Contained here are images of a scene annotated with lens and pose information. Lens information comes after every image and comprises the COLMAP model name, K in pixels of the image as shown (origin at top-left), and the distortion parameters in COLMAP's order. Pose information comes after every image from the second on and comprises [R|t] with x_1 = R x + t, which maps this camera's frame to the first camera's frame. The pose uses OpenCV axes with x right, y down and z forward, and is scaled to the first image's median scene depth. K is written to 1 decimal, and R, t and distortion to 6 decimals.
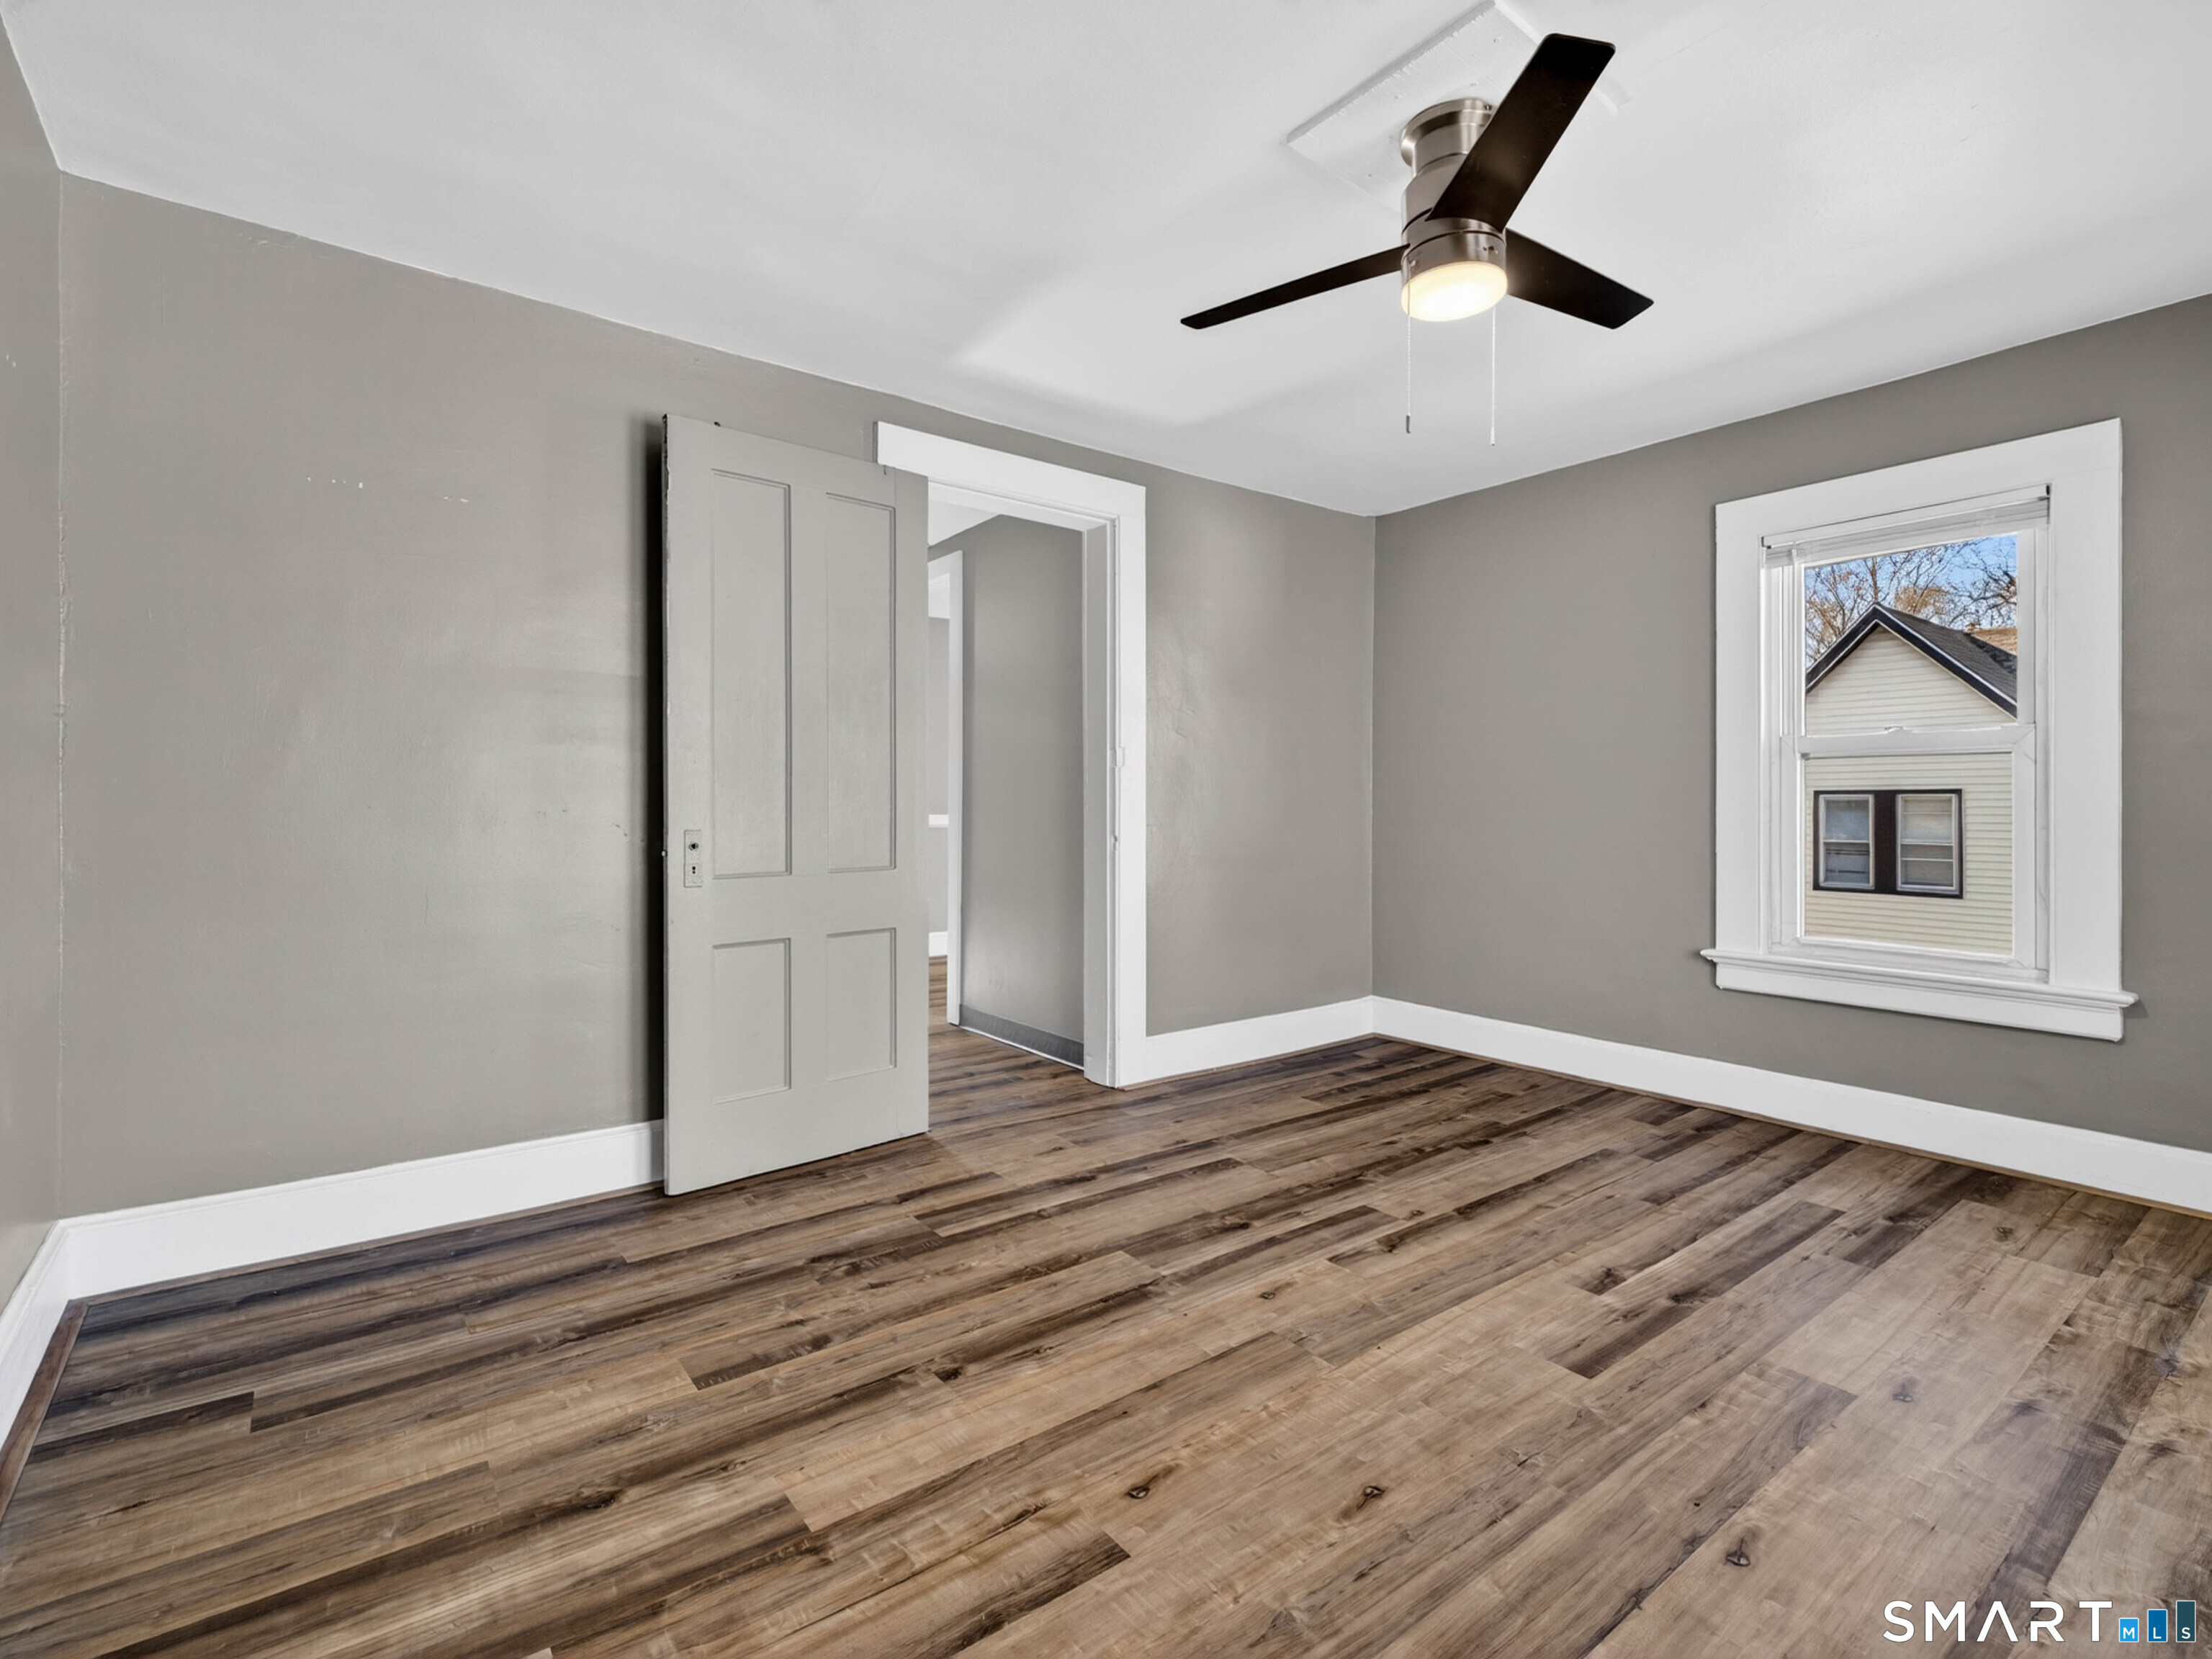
lens RADIAL K [[1044.3, 0, 1113.2], [0, 1044.3, 803.8], [0, 0, 1]] dist [0.002622, 0.000596]
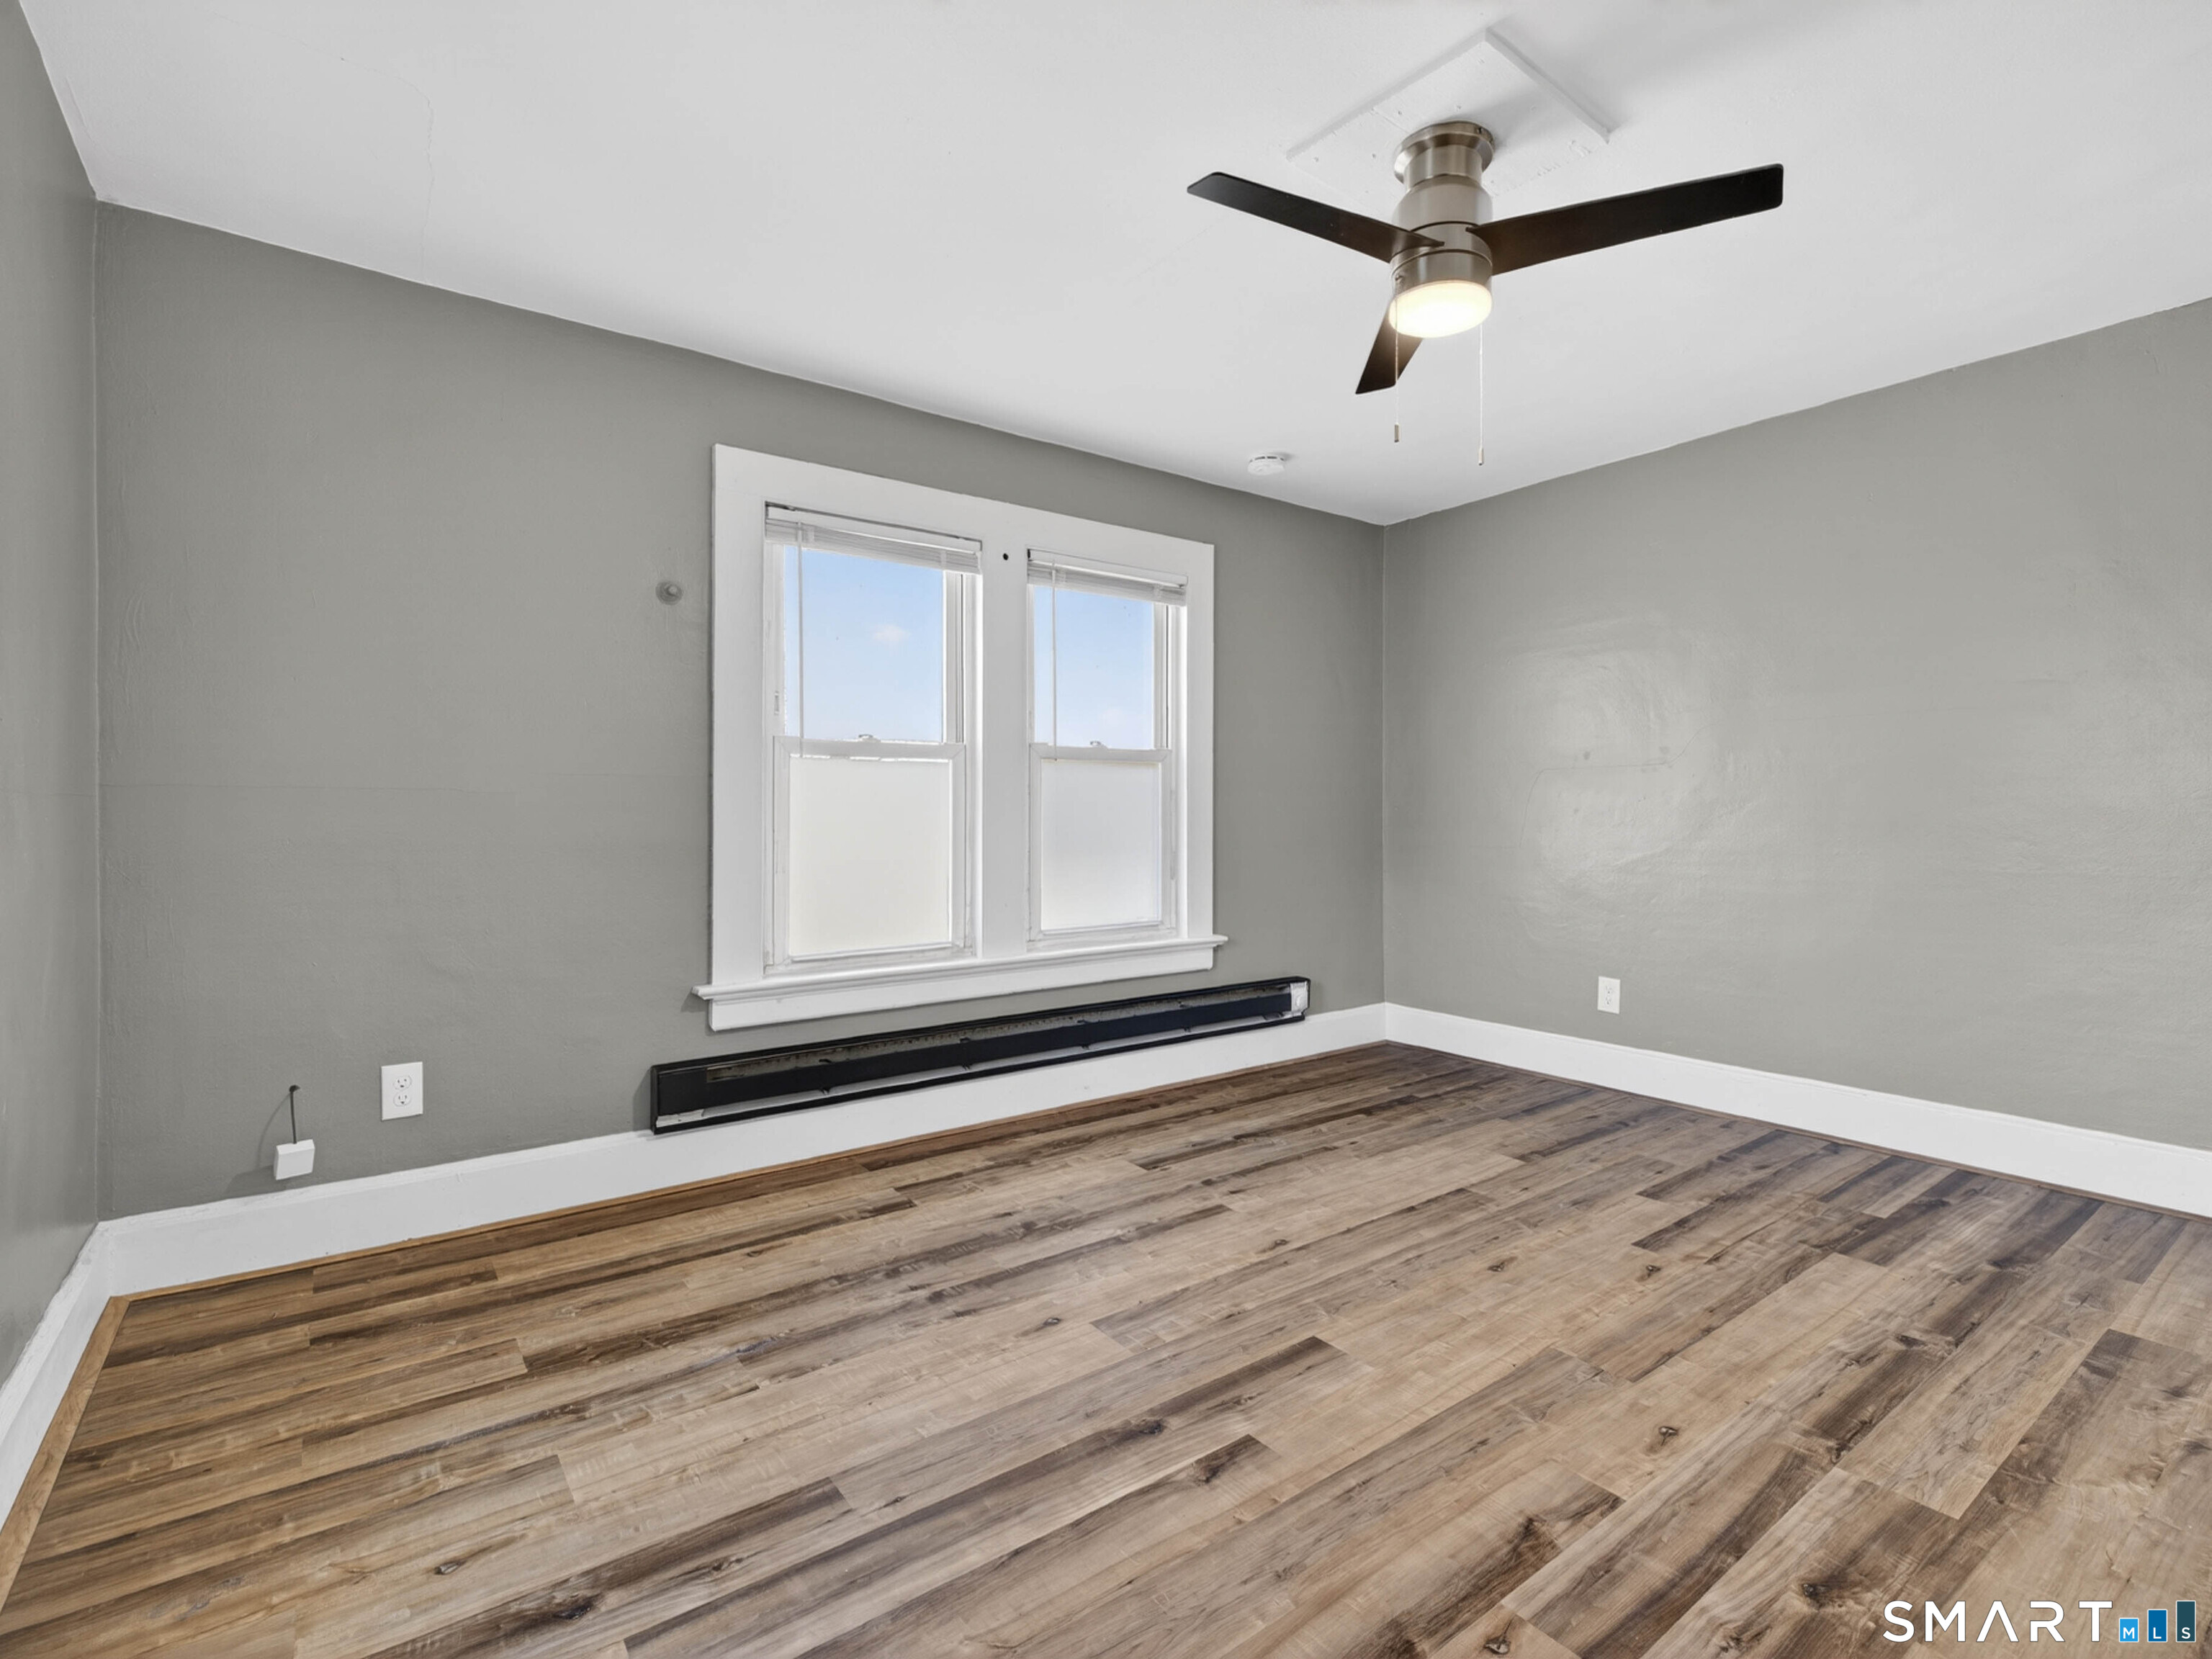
lens RADIAL K [[1044.3, 0, 1113.2], [0, 1044.3, 803.8], [0, 0, 1]] dist [0.002622, 0.000596]
pose [[-0.999934, 0.000020, 0.011457, 0.607706], [-0.000053, 0.999980, -0.006355, -0.000933], [-0.011457, -0.006355, -0.999914, 1.952787]]
